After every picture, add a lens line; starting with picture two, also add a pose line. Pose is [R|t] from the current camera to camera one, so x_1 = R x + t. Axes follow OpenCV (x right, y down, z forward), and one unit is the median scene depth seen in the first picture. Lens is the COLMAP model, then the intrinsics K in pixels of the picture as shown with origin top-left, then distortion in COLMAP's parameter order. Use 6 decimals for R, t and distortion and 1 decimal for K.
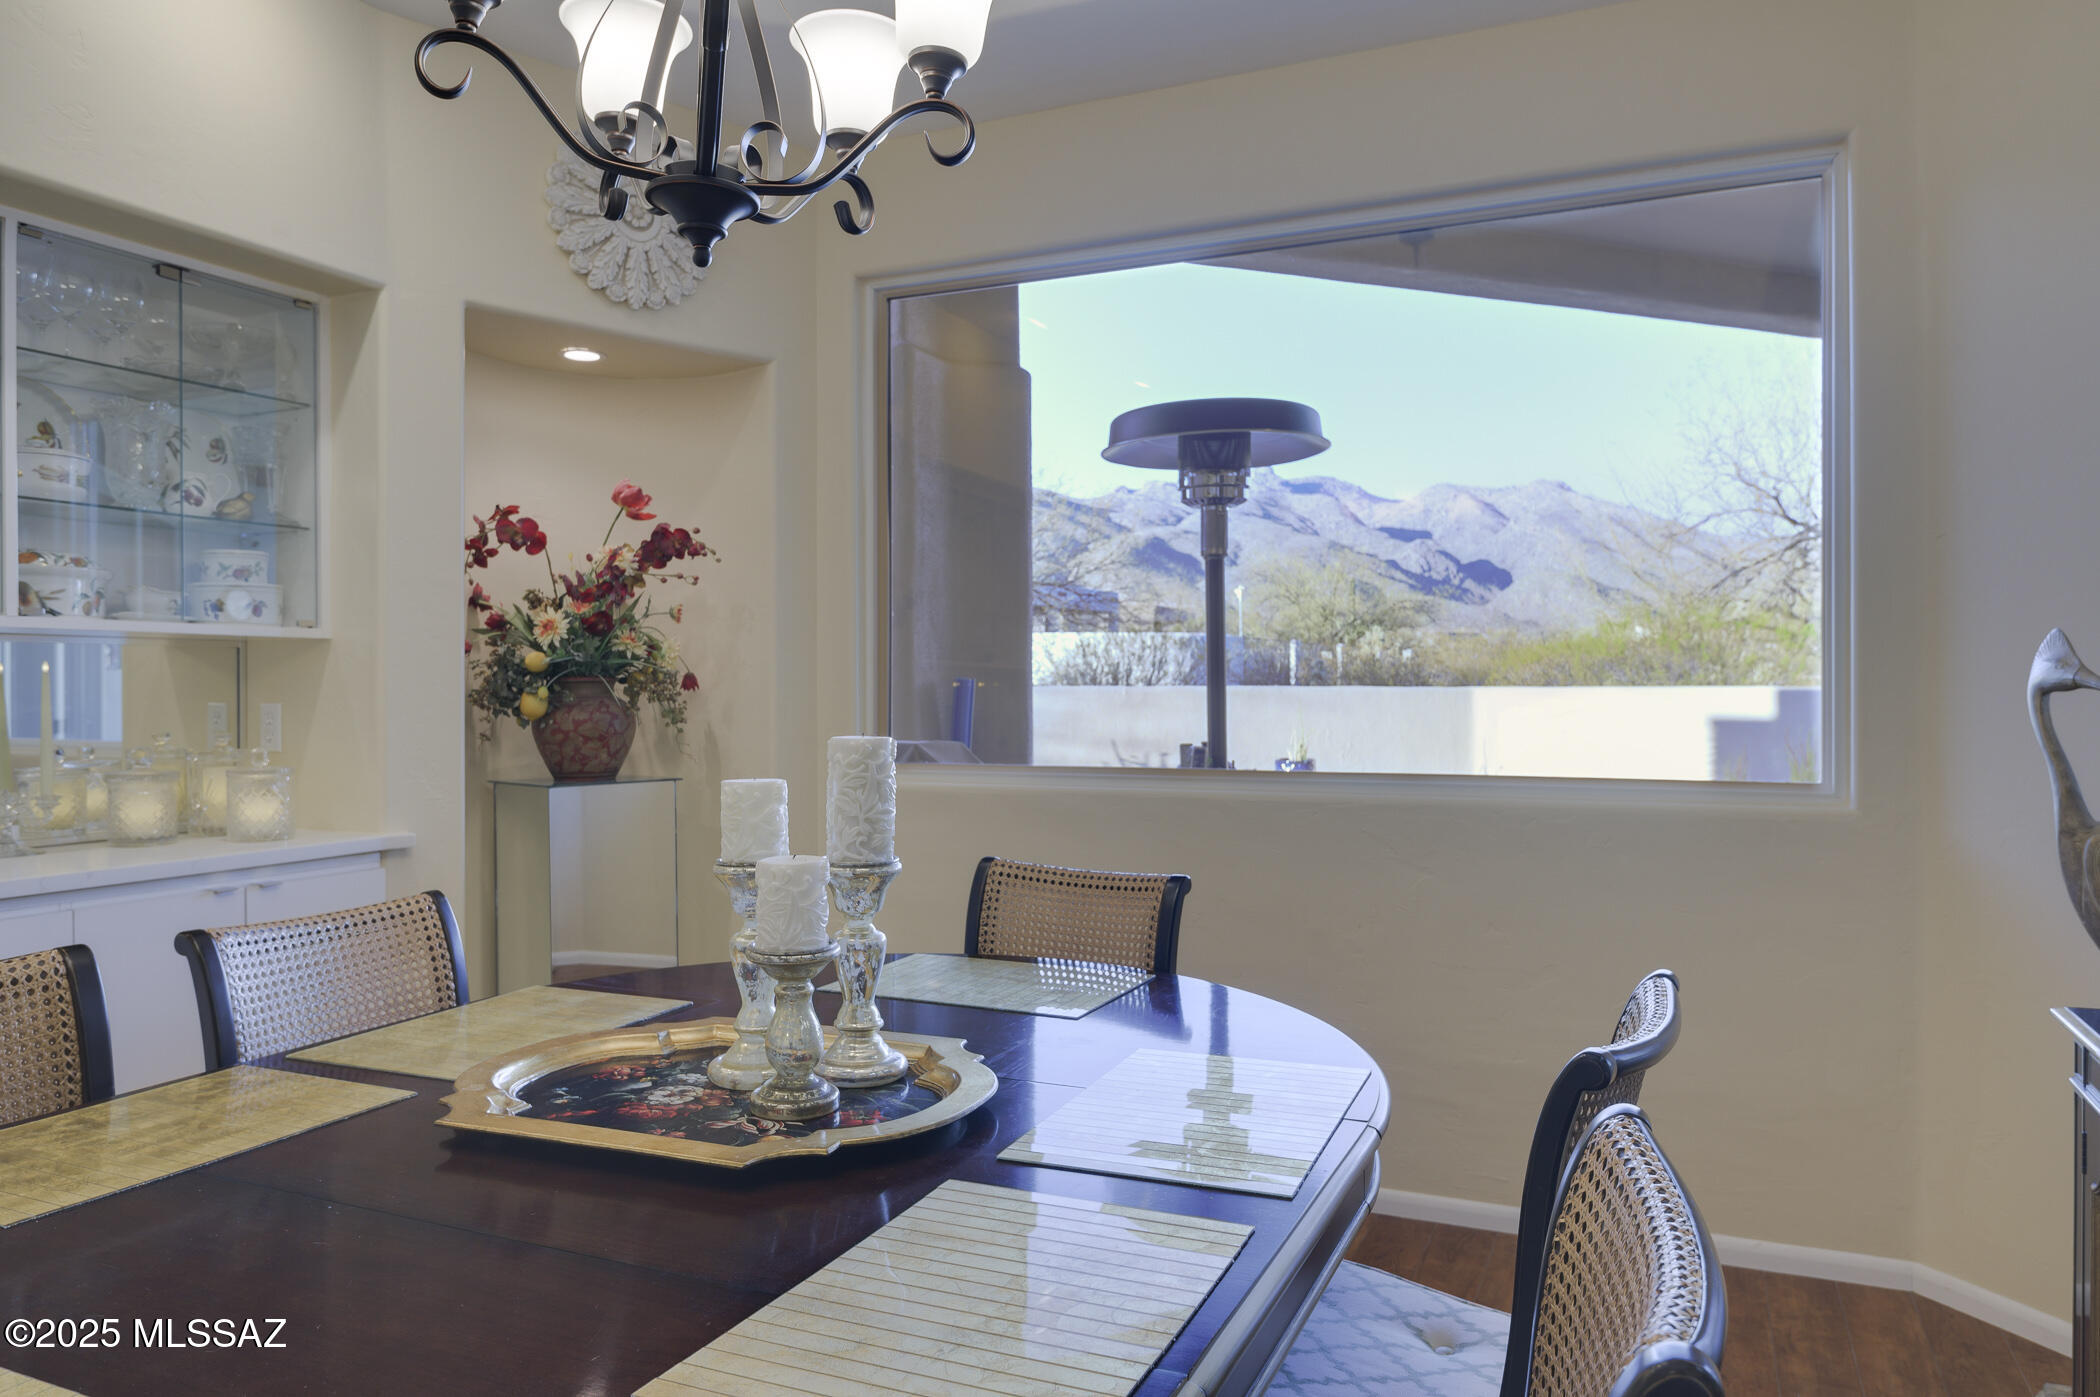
lens RADIAL K [[1476.1, 0, 1043.2], [0, 1476.1, 695.2], [0, 0, 1]] dist [0.009270, -0.002233]
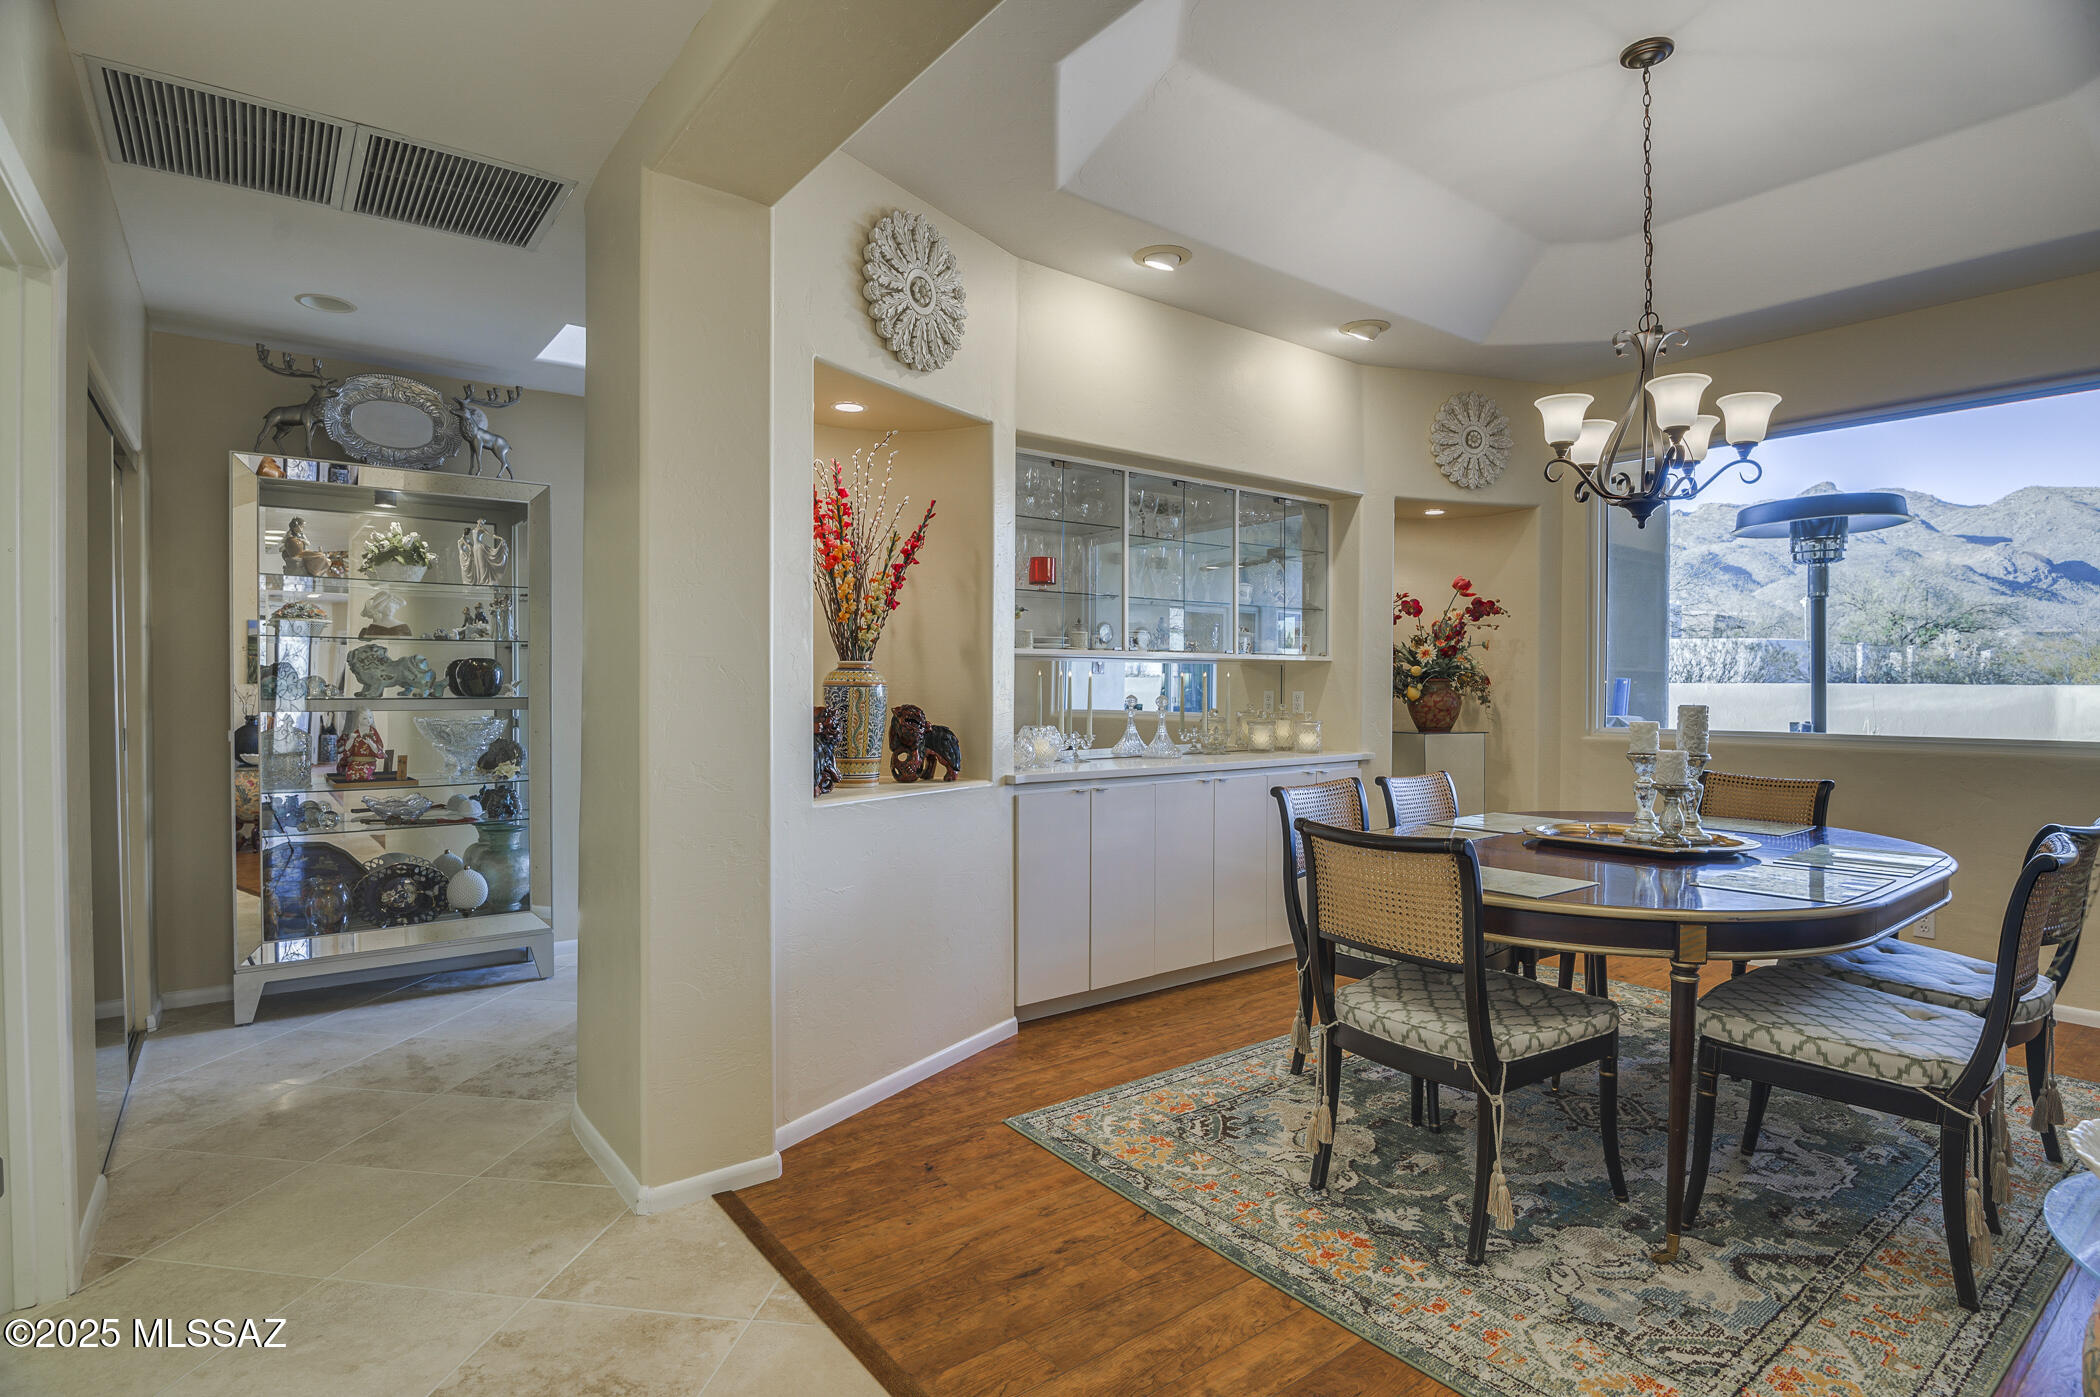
lens RADIAL K [[1064.1, 0, 1031.8], [0, 1064.1, 702.0], [0, 0, 1]] dist [-0.016956, -0.005757]
pose [[0.878330, 0.010099, -0.477949, -0.110532], [-0.004237, 0.999902, 0.013341, 0.002083], [0.478037, -0.009692, 0.878286, -0.480435]]
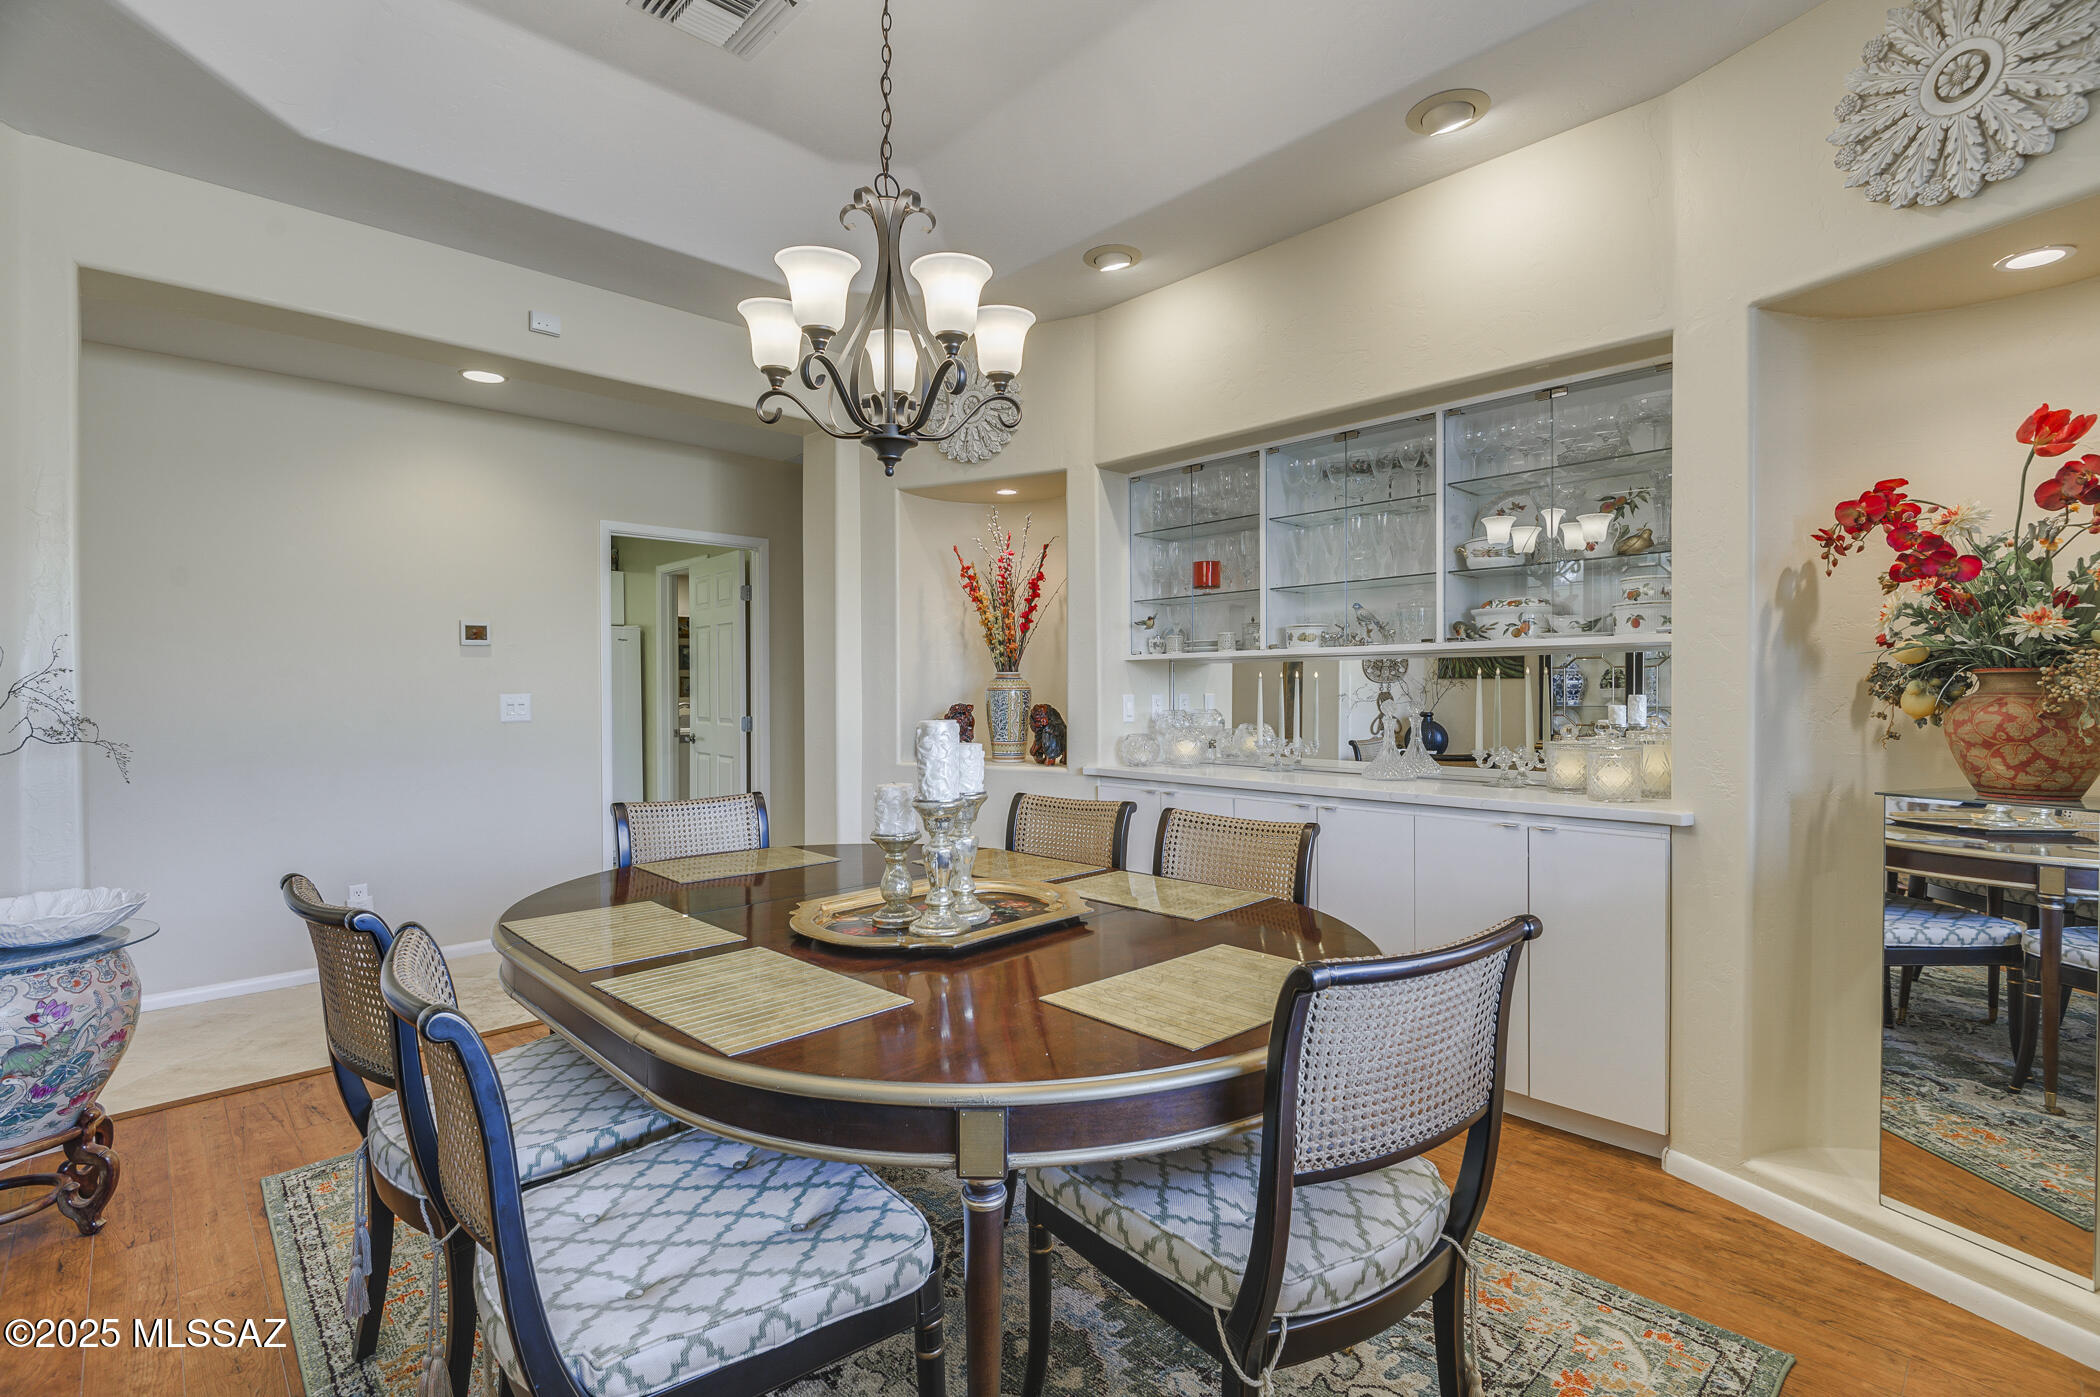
lens RADIAL K [[972.7, 0, 1047.5], [0, 972.7, 695.0], [0, 0, 1]] dist [-0.017401, -0.002787]
pose [[-0.385510, 0.009722, -0.922652, 0.362012], [0.001967, 0.999951, 0.009714, -0.003236], [0.922701, 0.001930, -0.385510, 0.711442]]
